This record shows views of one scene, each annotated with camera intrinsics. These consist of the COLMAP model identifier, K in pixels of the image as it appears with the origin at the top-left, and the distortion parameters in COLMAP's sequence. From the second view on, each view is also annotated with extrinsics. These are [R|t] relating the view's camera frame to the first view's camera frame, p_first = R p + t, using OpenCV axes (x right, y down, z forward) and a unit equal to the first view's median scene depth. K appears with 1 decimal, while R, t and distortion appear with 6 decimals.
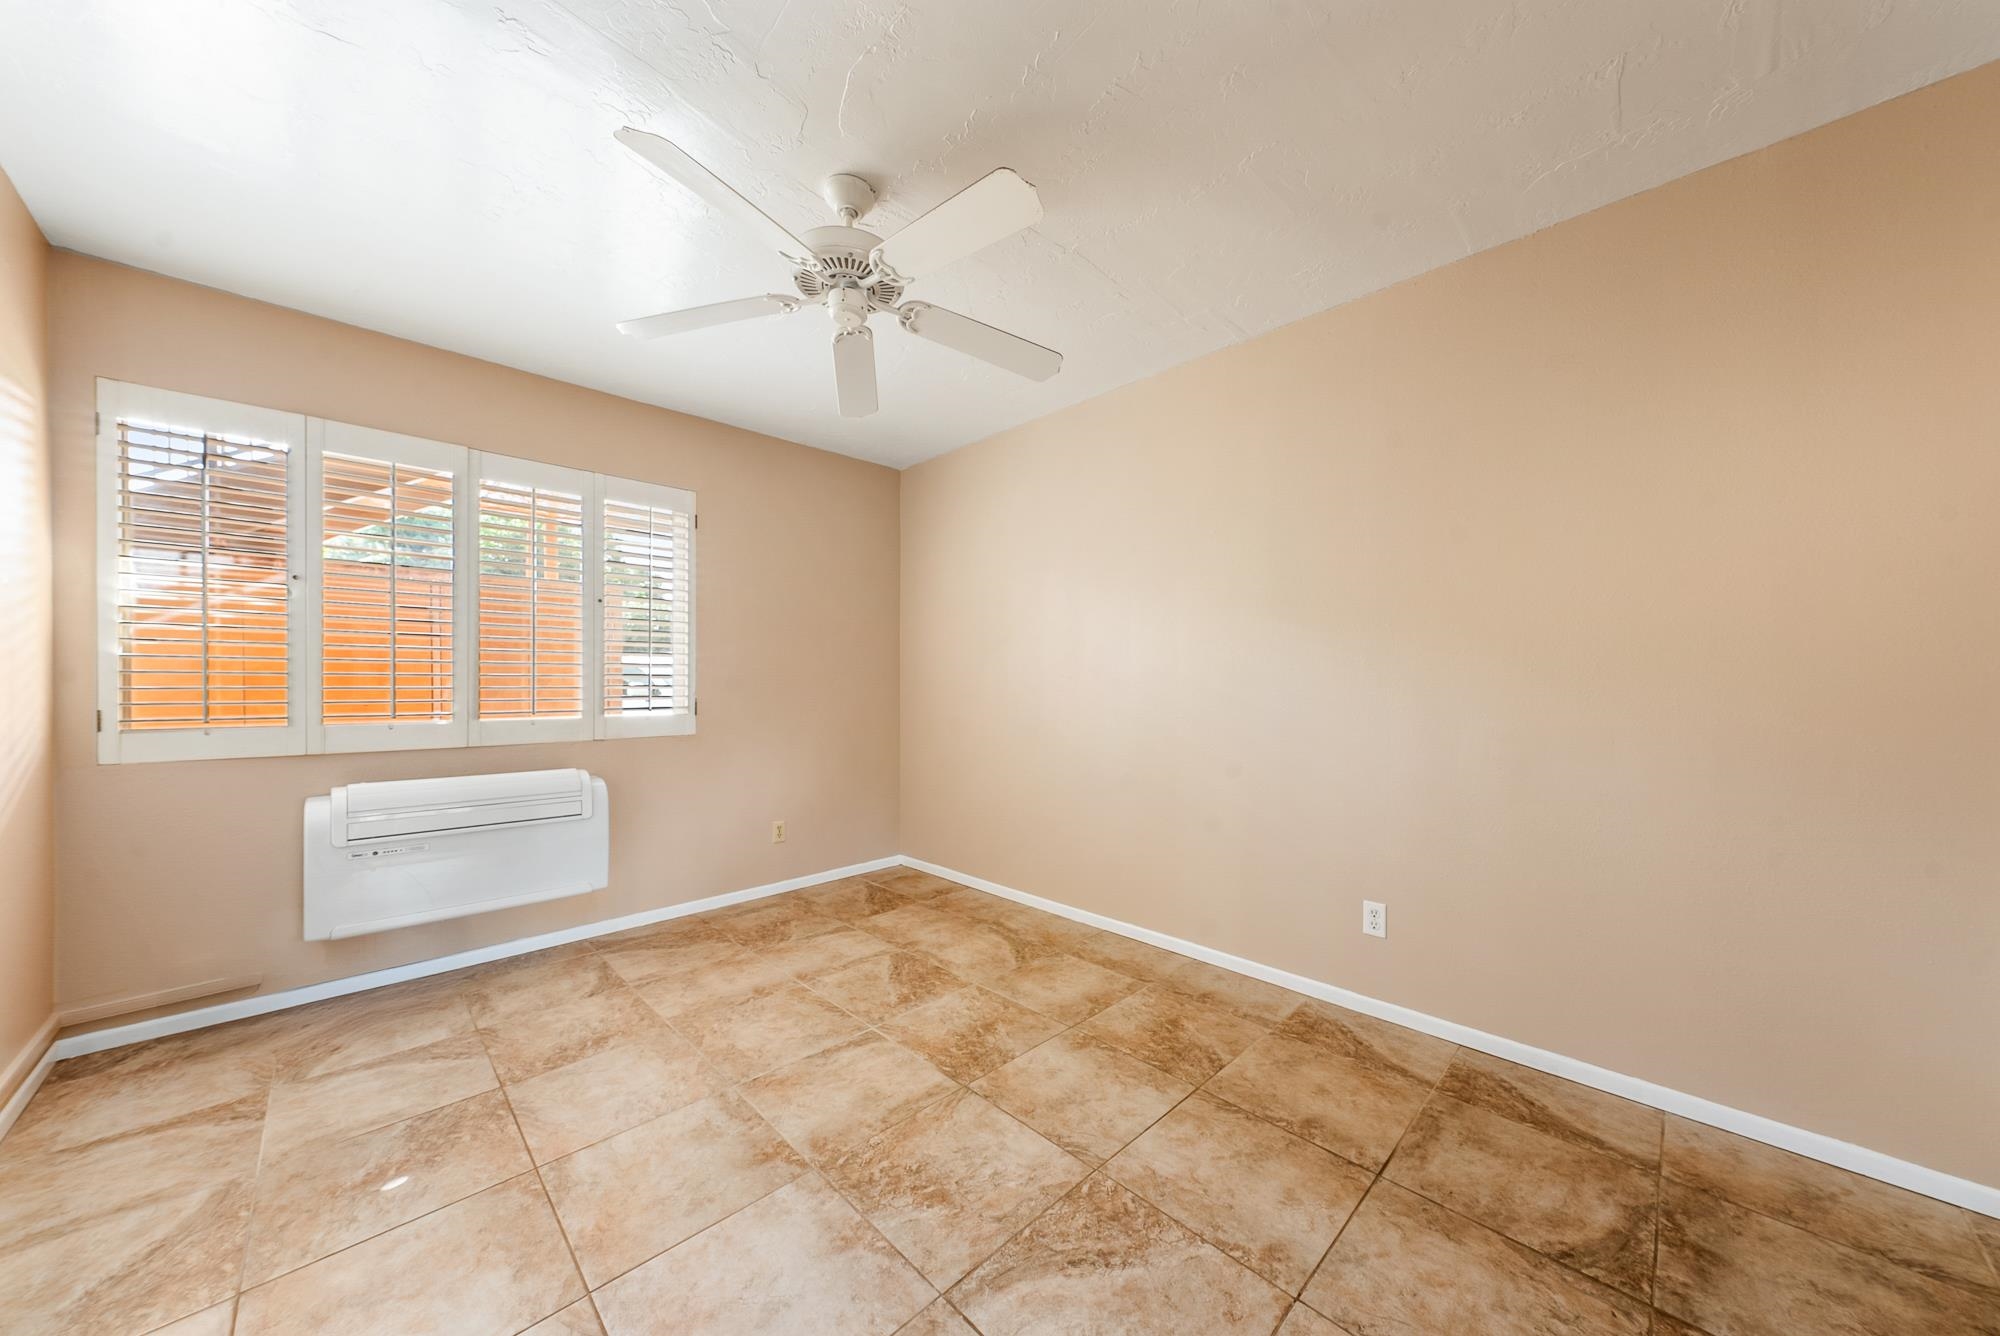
lens RADIAL K [[681.2, 0, 997.8], [0, 681.2, 687.3], [0, 0, 1]] dist [0.003085, -0.000160]
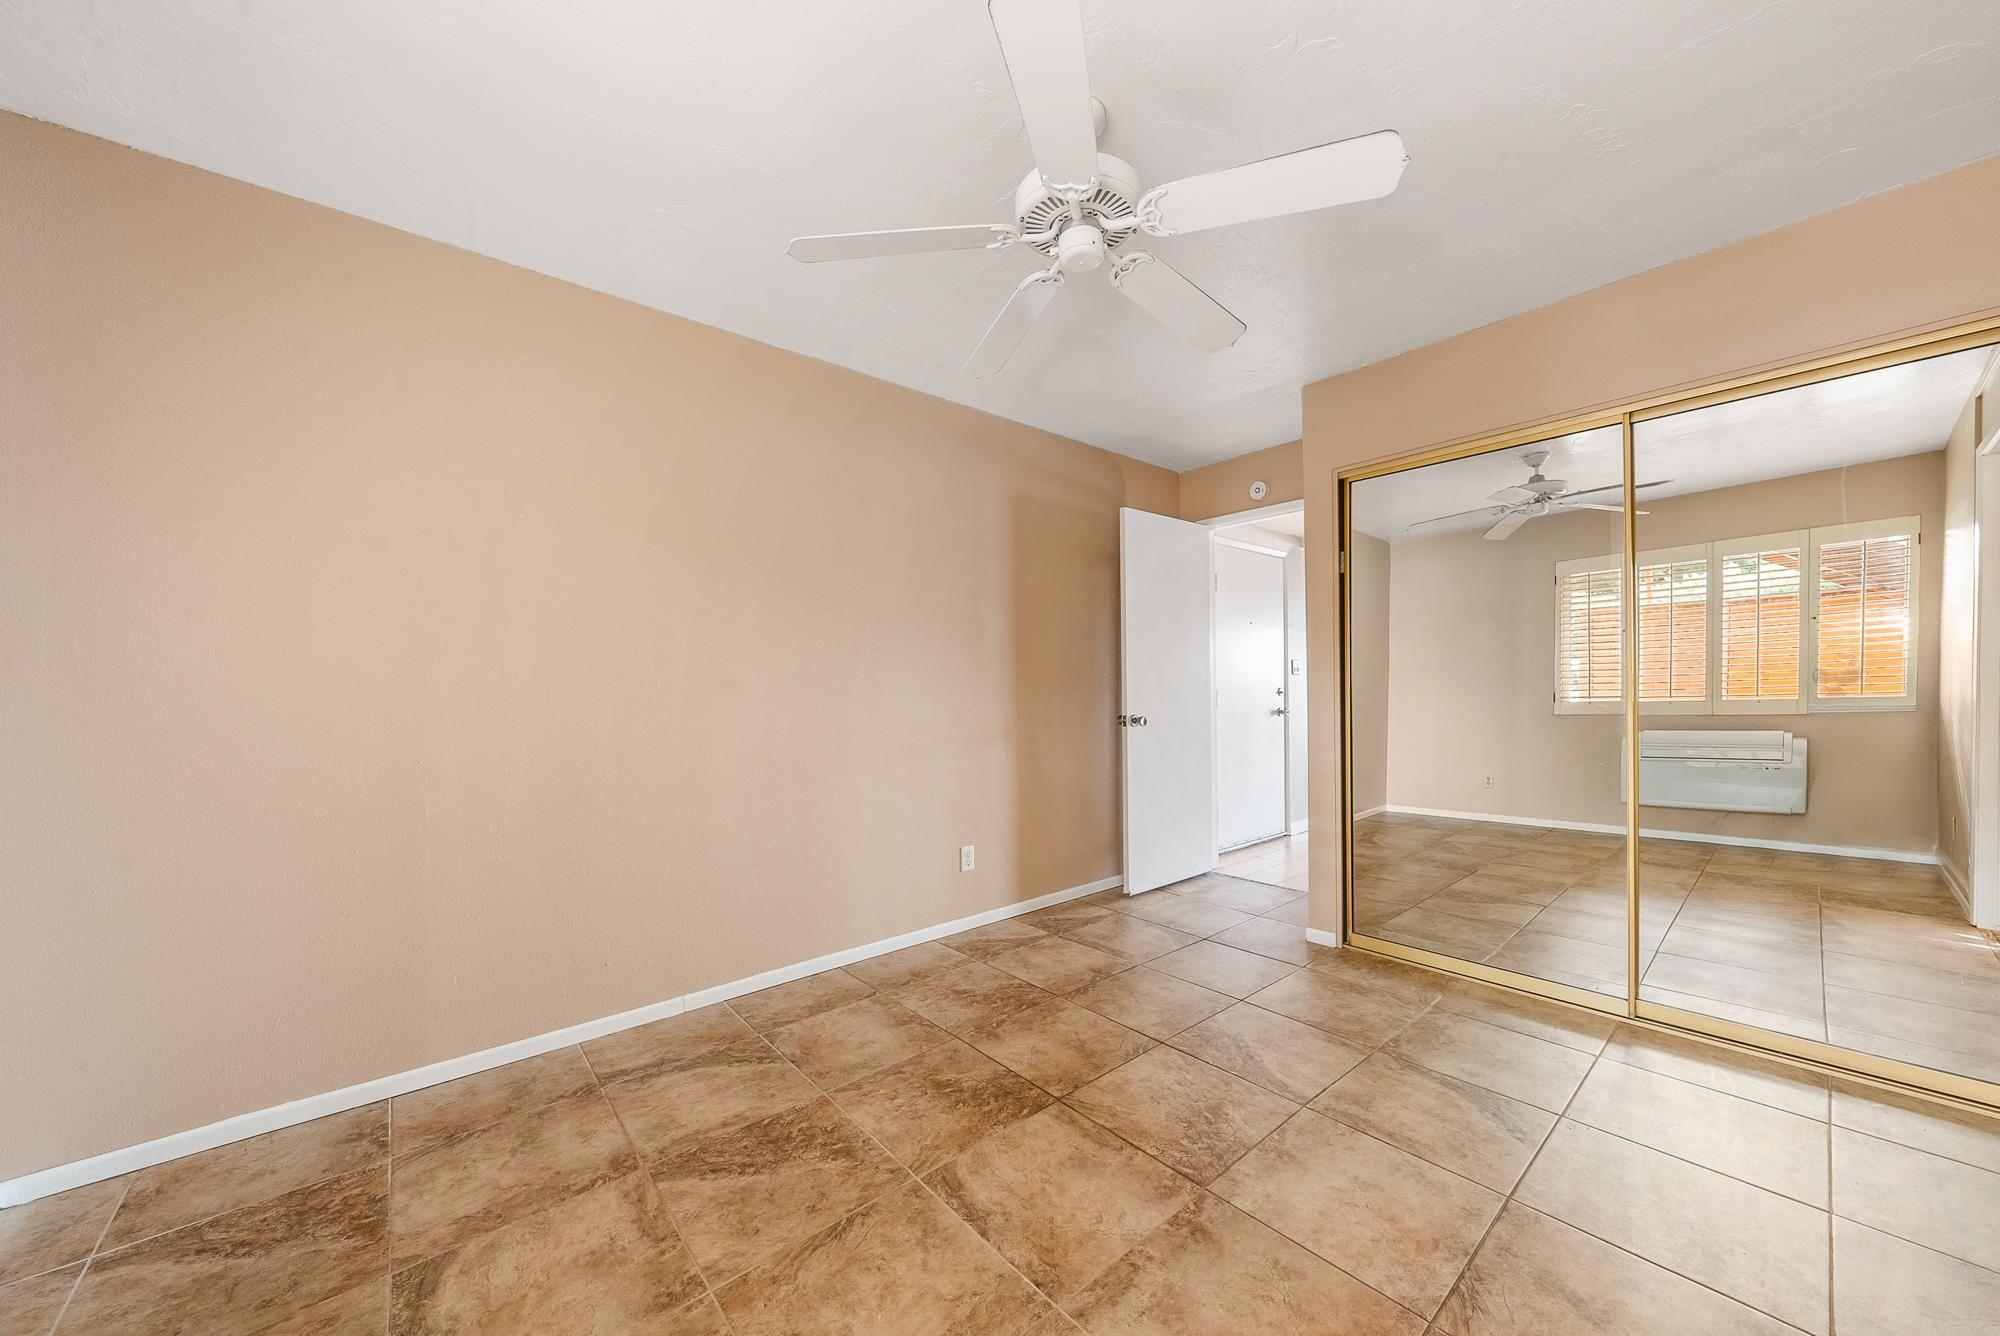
lens RADIAL K [[726.1, 0, 1009.4], [0, 726.1, 698.4], [0, 0, 1]] dist [-0.000806, -0.000007]
pose [[0.052281, -0.015992, 0.998504, -0.897787], [0.018644, 0.999713, 0.015035, -0.001280], [-0.998458, 0.017830, 0.052564, 0.841425]]
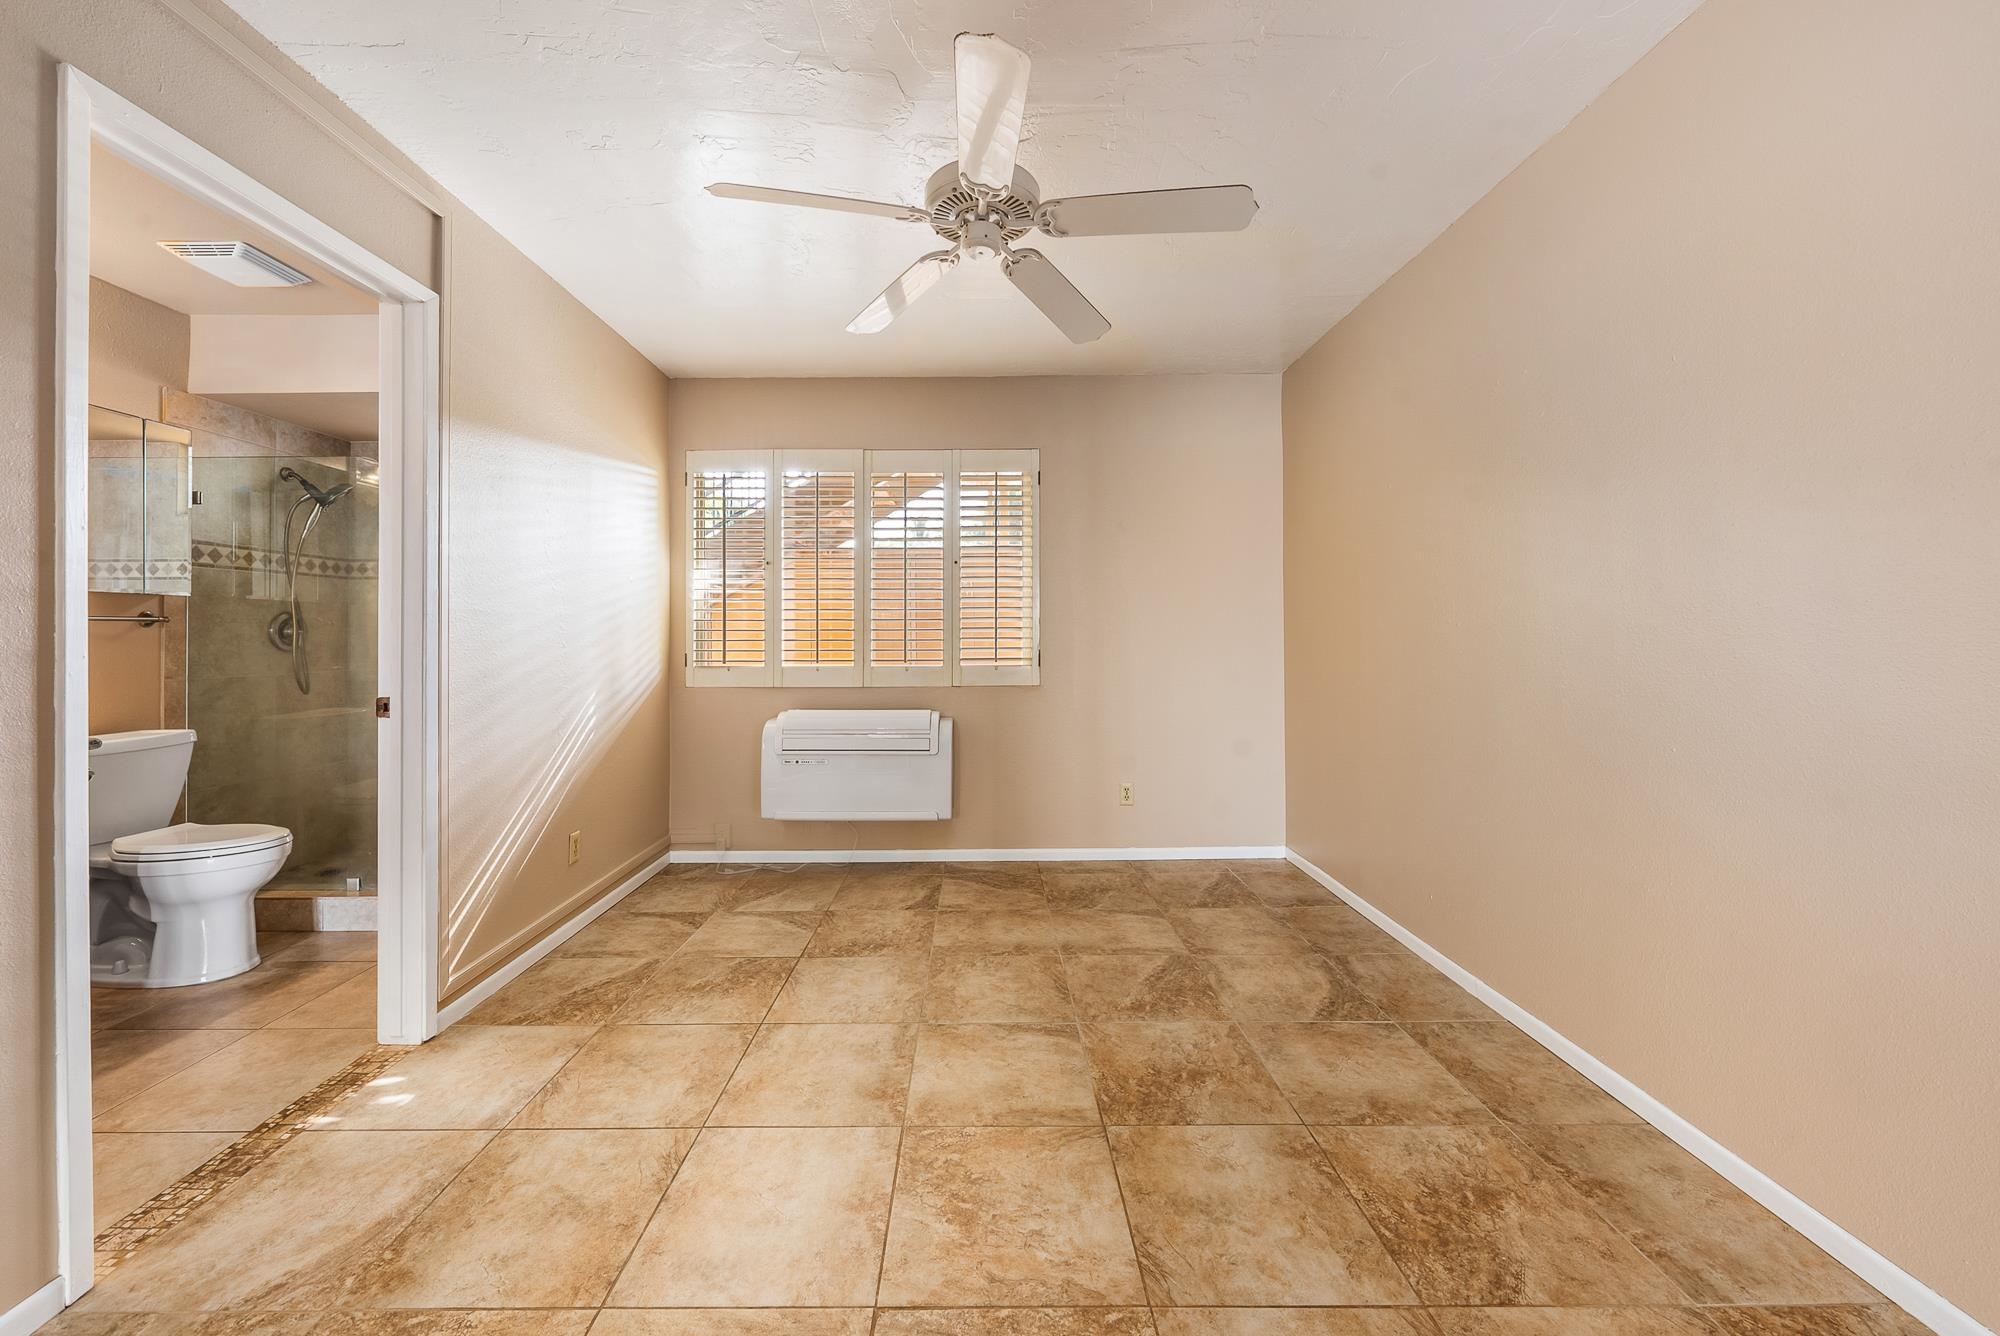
lens RADIAL K [[737.9, 0, 977.5], [0, 737.9, 630.1], [0, 0, 1]] dist [0.000133, -0.000618]
pose [[0.714734, -0.009213, -0.699336, 0.393195], [0.000532, 0.999920, -0.012630, -0.000436], [0.699396, 0.008655, 0.714682, 0.212403]]
